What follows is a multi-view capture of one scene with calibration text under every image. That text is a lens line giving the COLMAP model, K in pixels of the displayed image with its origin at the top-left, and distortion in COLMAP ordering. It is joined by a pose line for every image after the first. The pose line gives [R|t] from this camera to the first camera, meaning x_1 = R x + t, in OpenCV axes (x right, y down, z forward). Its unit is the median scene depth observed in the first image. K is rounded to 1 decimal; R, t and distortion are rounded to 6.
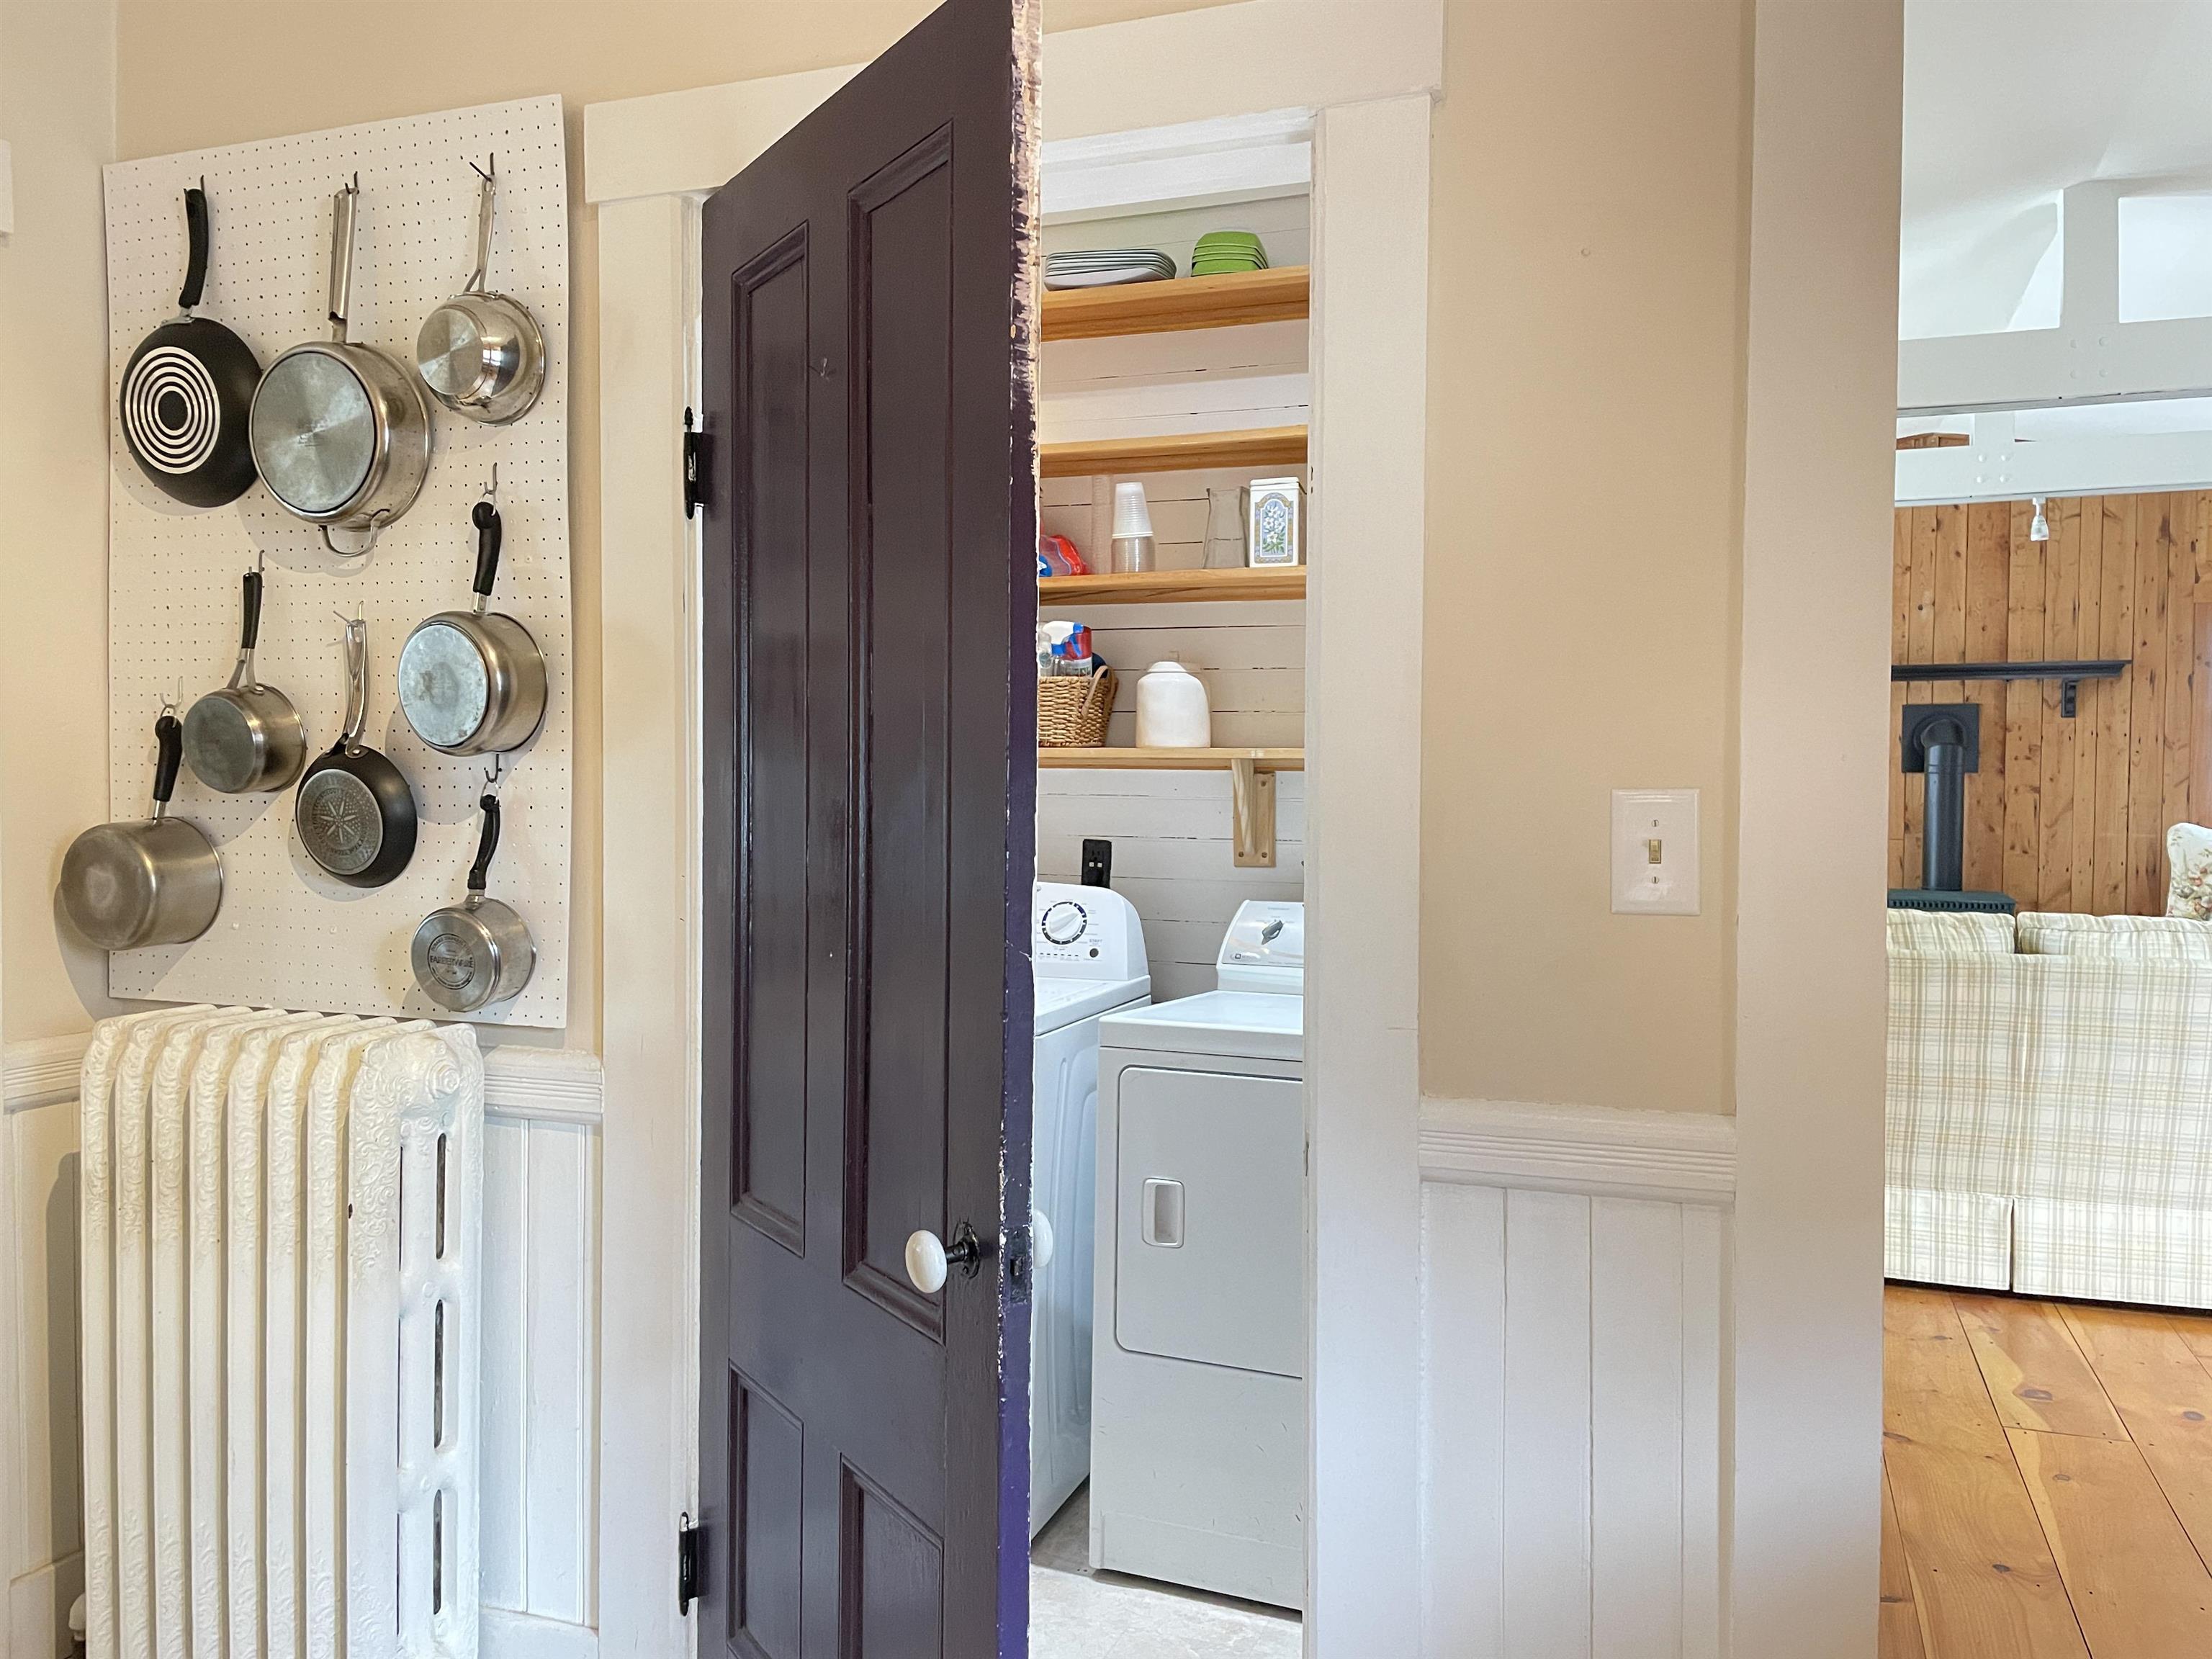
lens RADIAL K [[1518.8, 0, 1092.2], [0, 1518.8, 826.9], [0, 0, 1]] dist [0.010029, -0.000393]
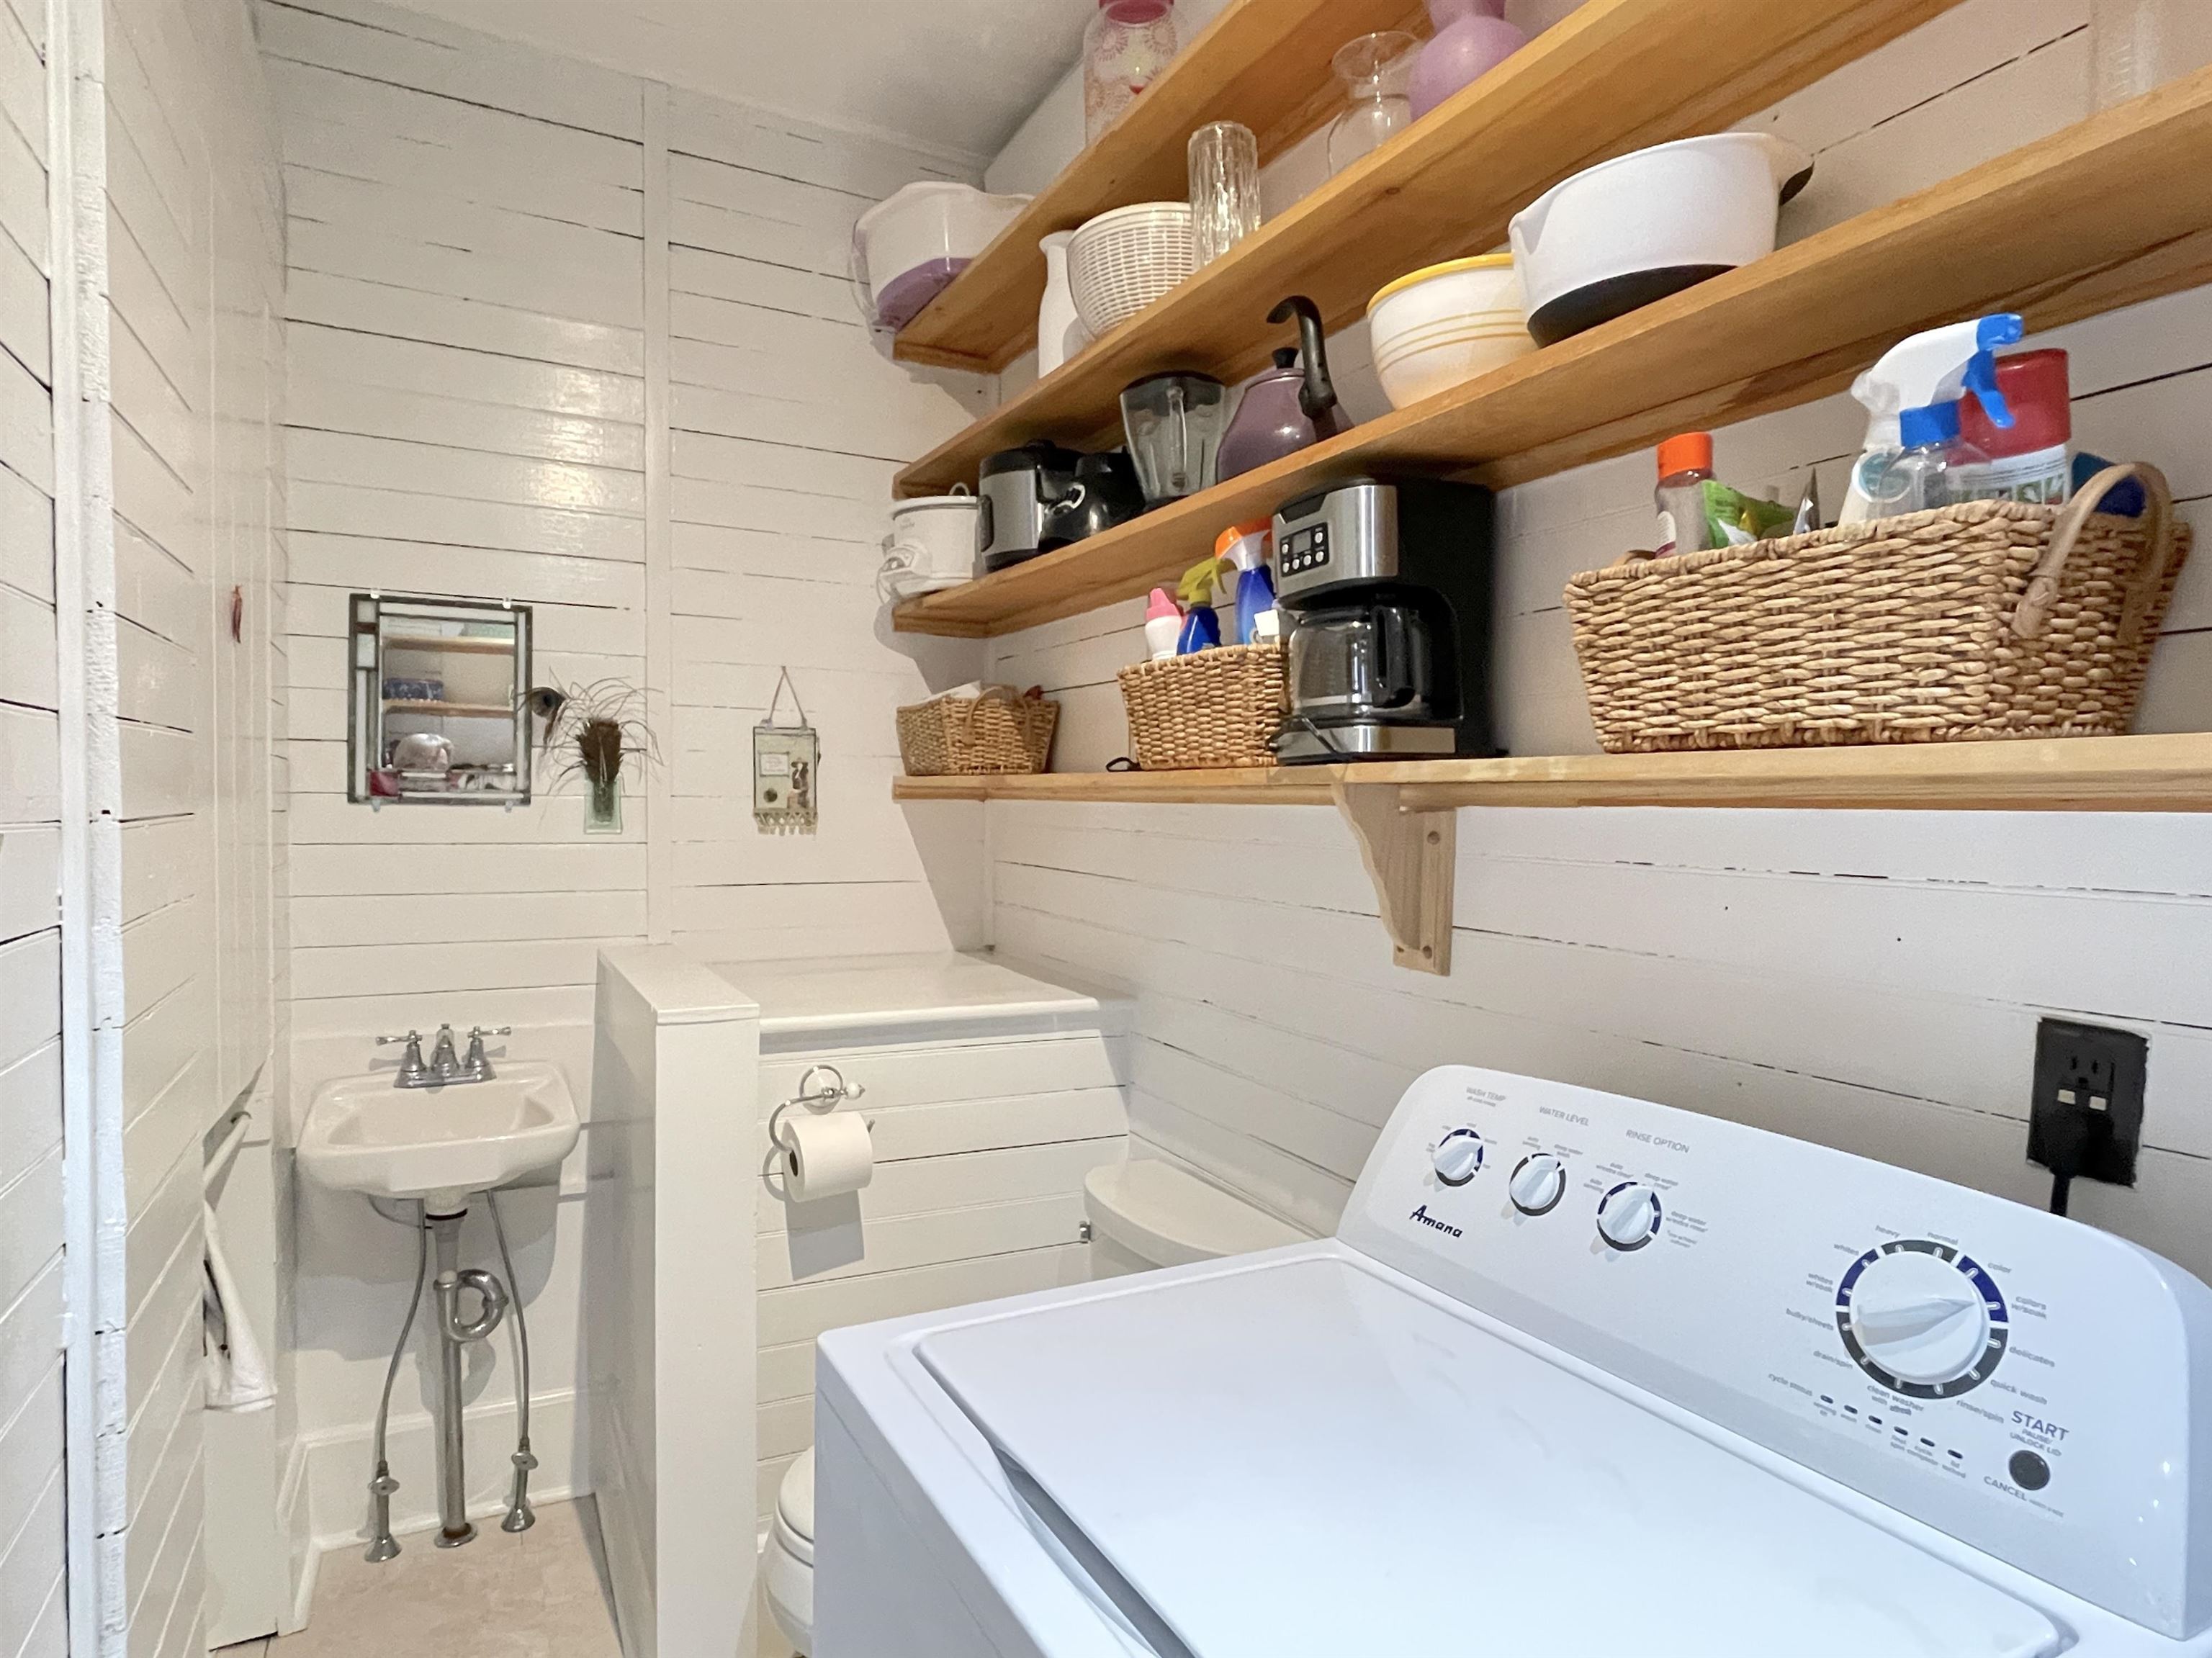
lens RADIAL K [[1242.8, 0, 1100.8], [0, 1242.8, 826.7], [0, 0, 1]] dist [-0.005264, -0.000511]
pose [[0.739112, 0.019951, -0.673287, 0.025354], [-0.010092, 0.999777, 0.018546, -0.037853], [0.673507, -0.006913, 0.739148, 0.697436]]
